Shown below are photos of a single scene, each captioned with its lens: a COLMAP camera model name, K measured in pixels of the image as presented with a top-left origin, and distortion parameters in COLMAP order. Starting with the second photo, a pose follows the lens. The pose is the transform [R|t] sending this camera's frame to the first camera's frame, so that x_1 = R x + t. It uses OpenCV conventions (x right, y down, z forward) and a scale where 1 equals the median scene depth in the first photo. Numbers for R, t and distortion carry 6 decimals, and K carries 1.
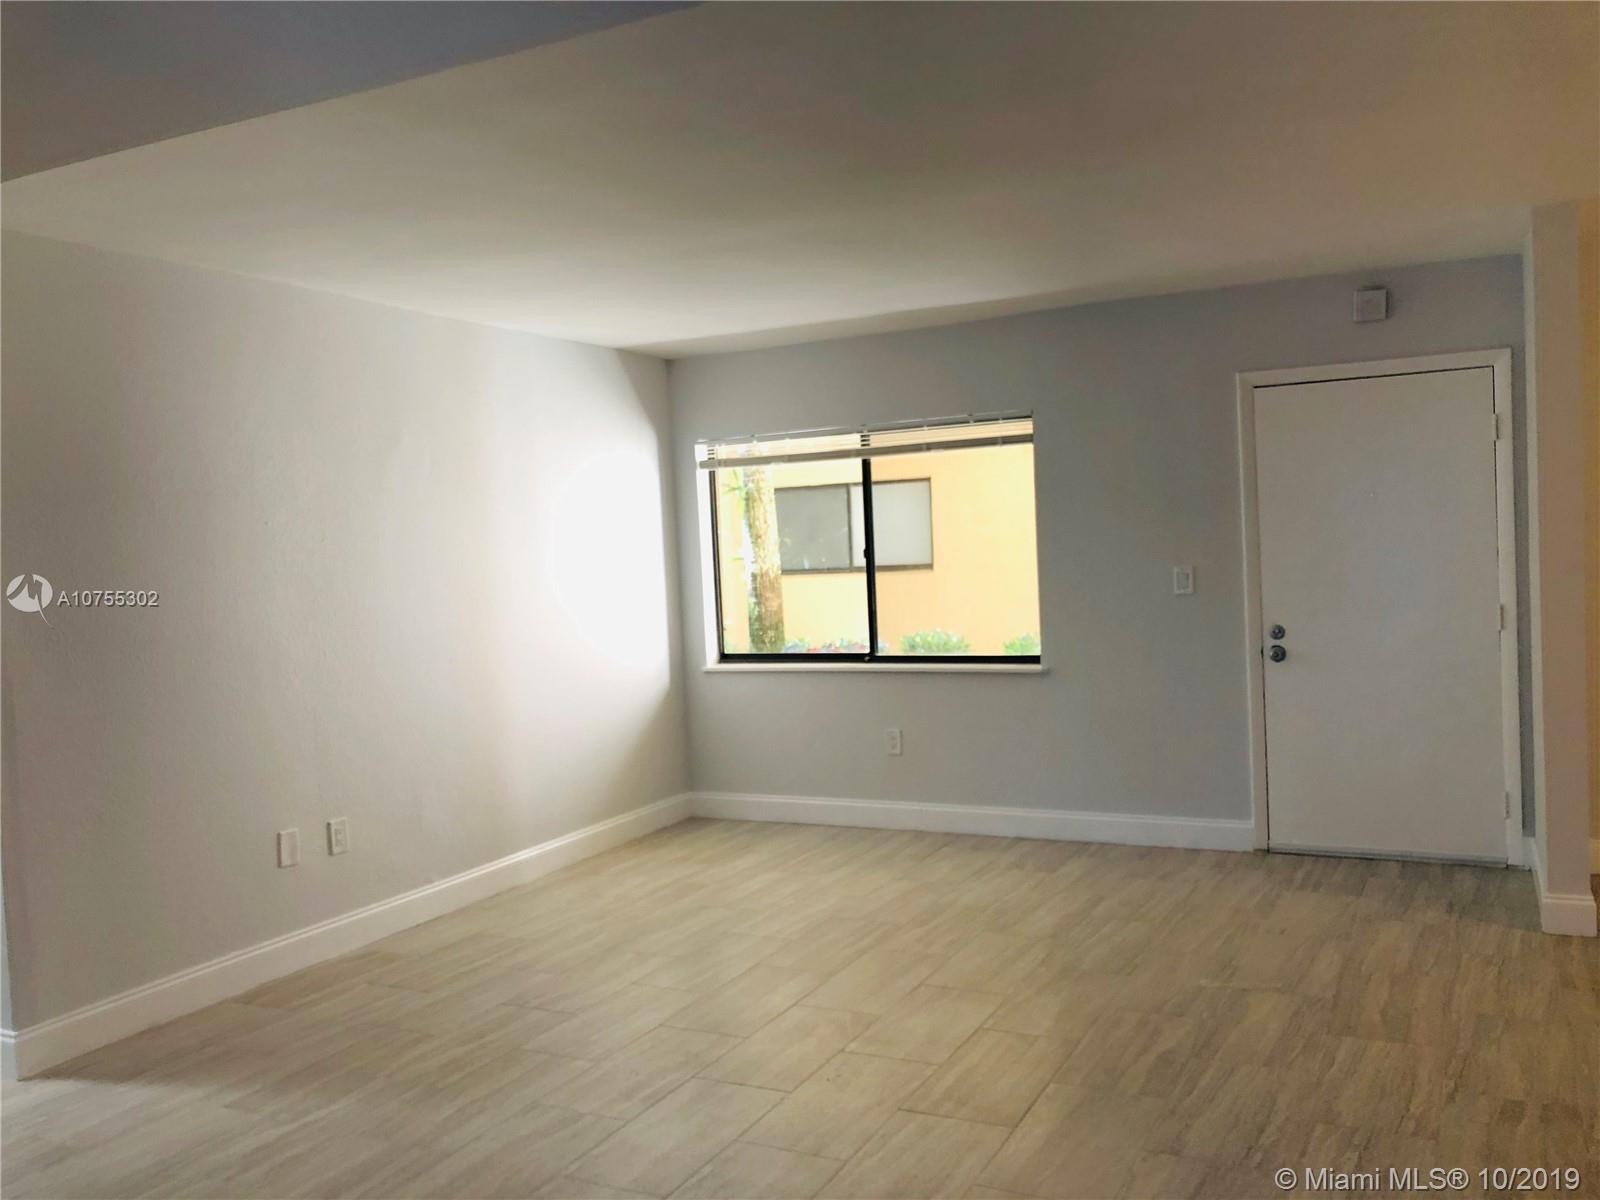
lens RADIAL K [[1312.0, 0, 800.0], [0, 1312.0, 600.0], [0, 0, 1]] dist [0.011042, 0.003571]
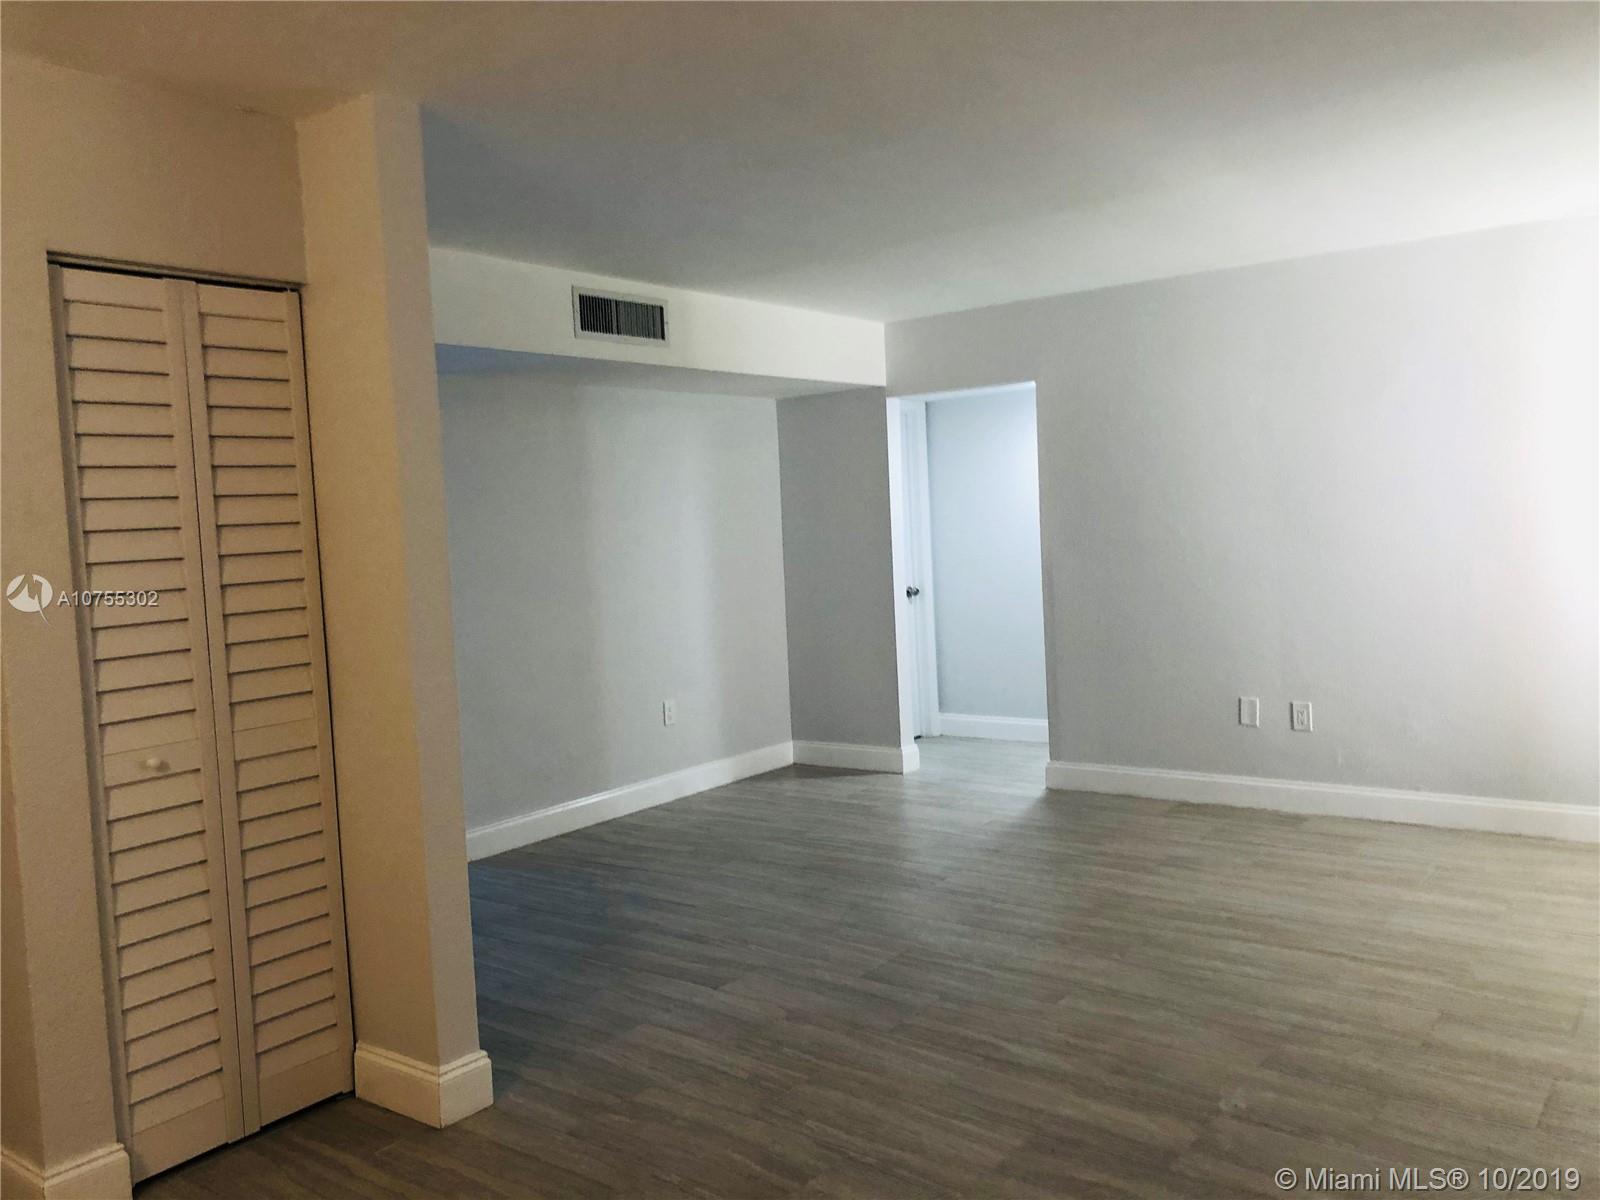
lens RADIAL K [[1312.0, 0, 800.0], [0, 1312.0, 600.0], [0, 0, 1]] dist [0.011042, 0.003571]
pose [[-0.166710, 0.116486, -0.979101, 1.143802], [0.014170, 0.993177, 0.115748, -0.092953], [0.985904, 0.005423, -0.167223, 0.955849]]
